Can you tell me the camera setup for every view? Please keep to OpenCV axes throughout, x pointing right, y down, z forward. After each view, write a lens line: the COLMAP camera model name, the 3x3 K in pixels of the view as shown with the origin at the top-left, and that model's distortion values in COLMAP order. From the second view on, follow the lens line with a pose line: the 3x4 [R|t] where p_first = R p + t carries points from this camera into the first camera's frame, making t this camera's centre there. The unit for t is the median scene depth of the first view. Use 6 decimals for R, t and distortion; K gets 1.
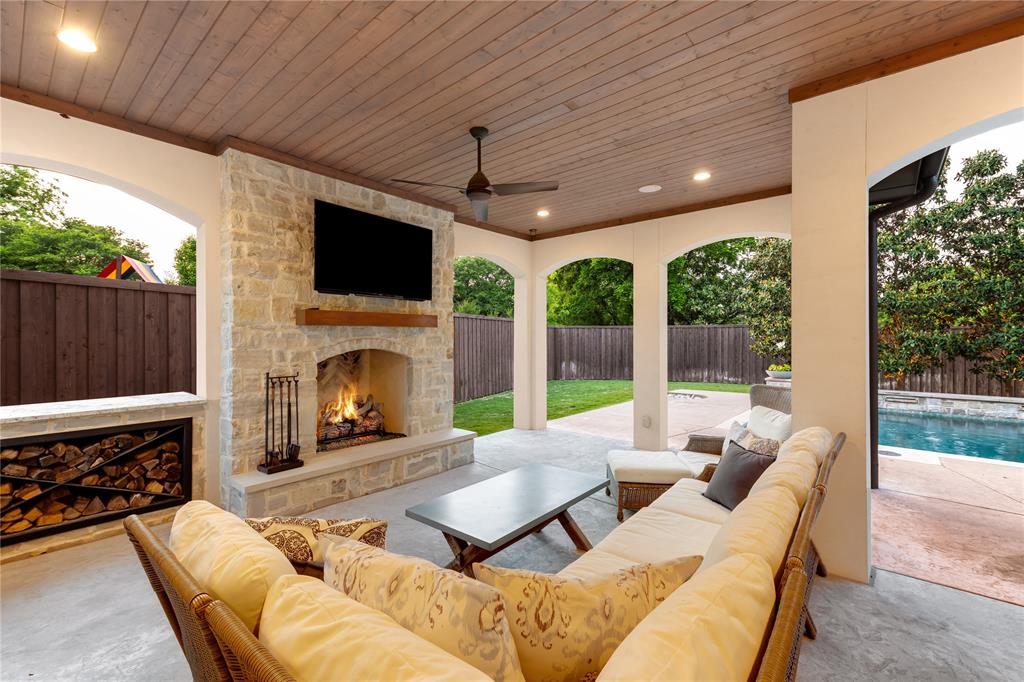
lens RADIAL K [[437.3, 0, 512.0], [0, 437.3, 341.0], [0, 0, 1]] dist [0.000934, 0.000227]
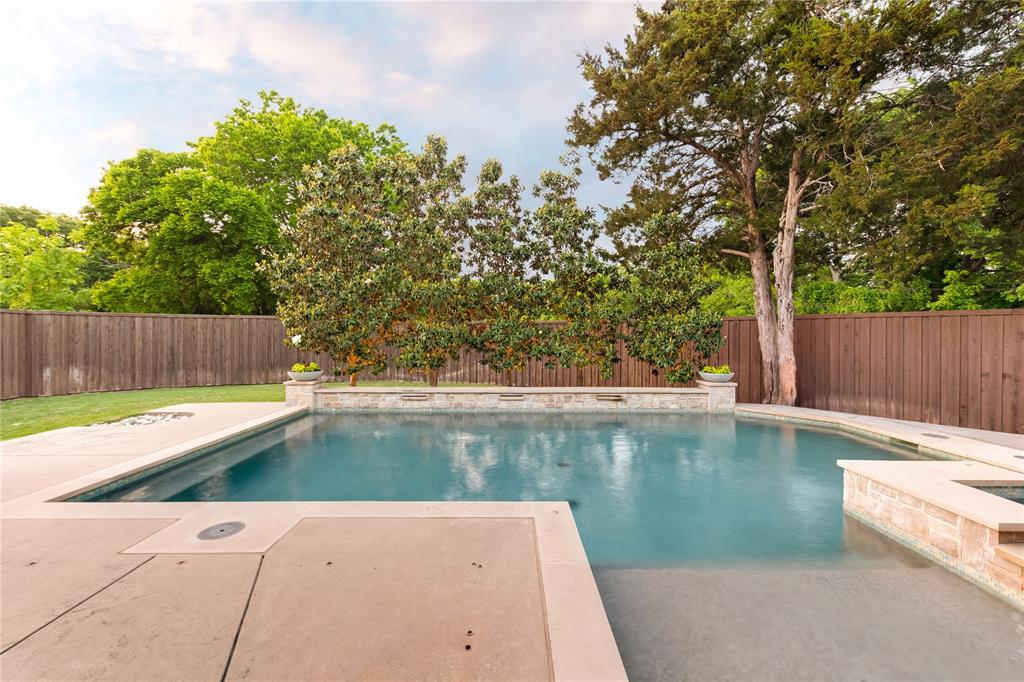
lens RADIAL K [[405.2, 0, 517.0], [0, 405.2, 337.3], [0, 0, 1]] dist [0.022239, -0.007369]
pose [[0.754453, -0.003972, 0.656342, 0.467823], [0.001841, 0.999991, 0.003936, 0.004317], [-0.656351, -0.001761, 0.754454, 0.204050]]
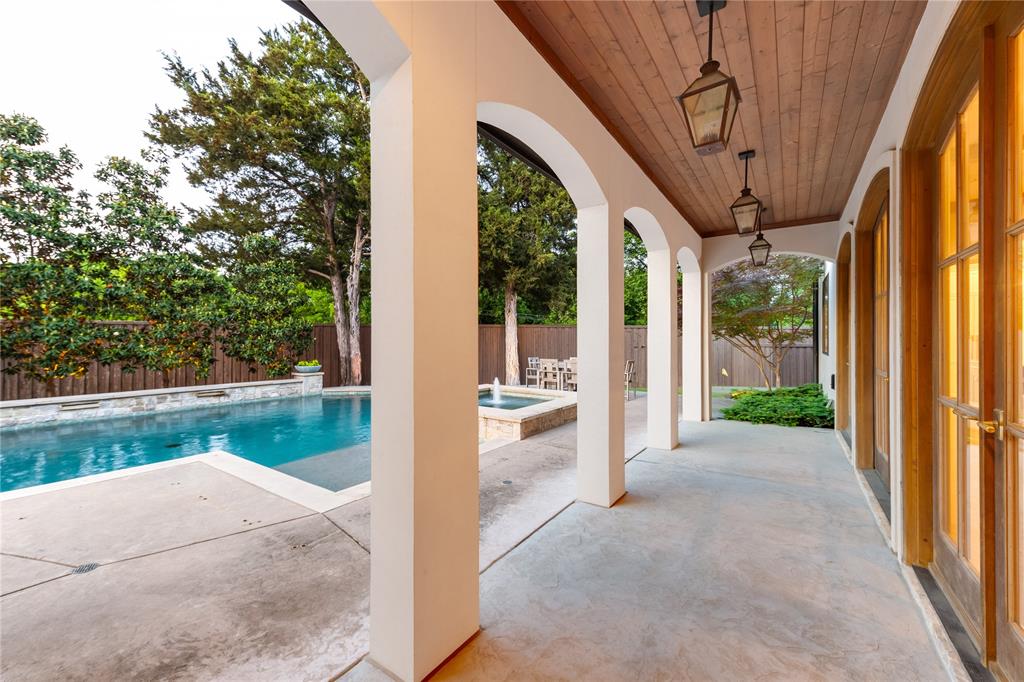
lens RADIAL K [[405.2, 0, 517.0], [0, 405.2, 337.3], [0, 0, 1]] dist [0.022239, -0.007369]
pose [[-0.109922, 0.005701, 0.993924, 0.173487], [0.003207, 0.999980, -0.005381, 0.011531], [-0.993935, 0.002596, -0.109938, 0.127209]]
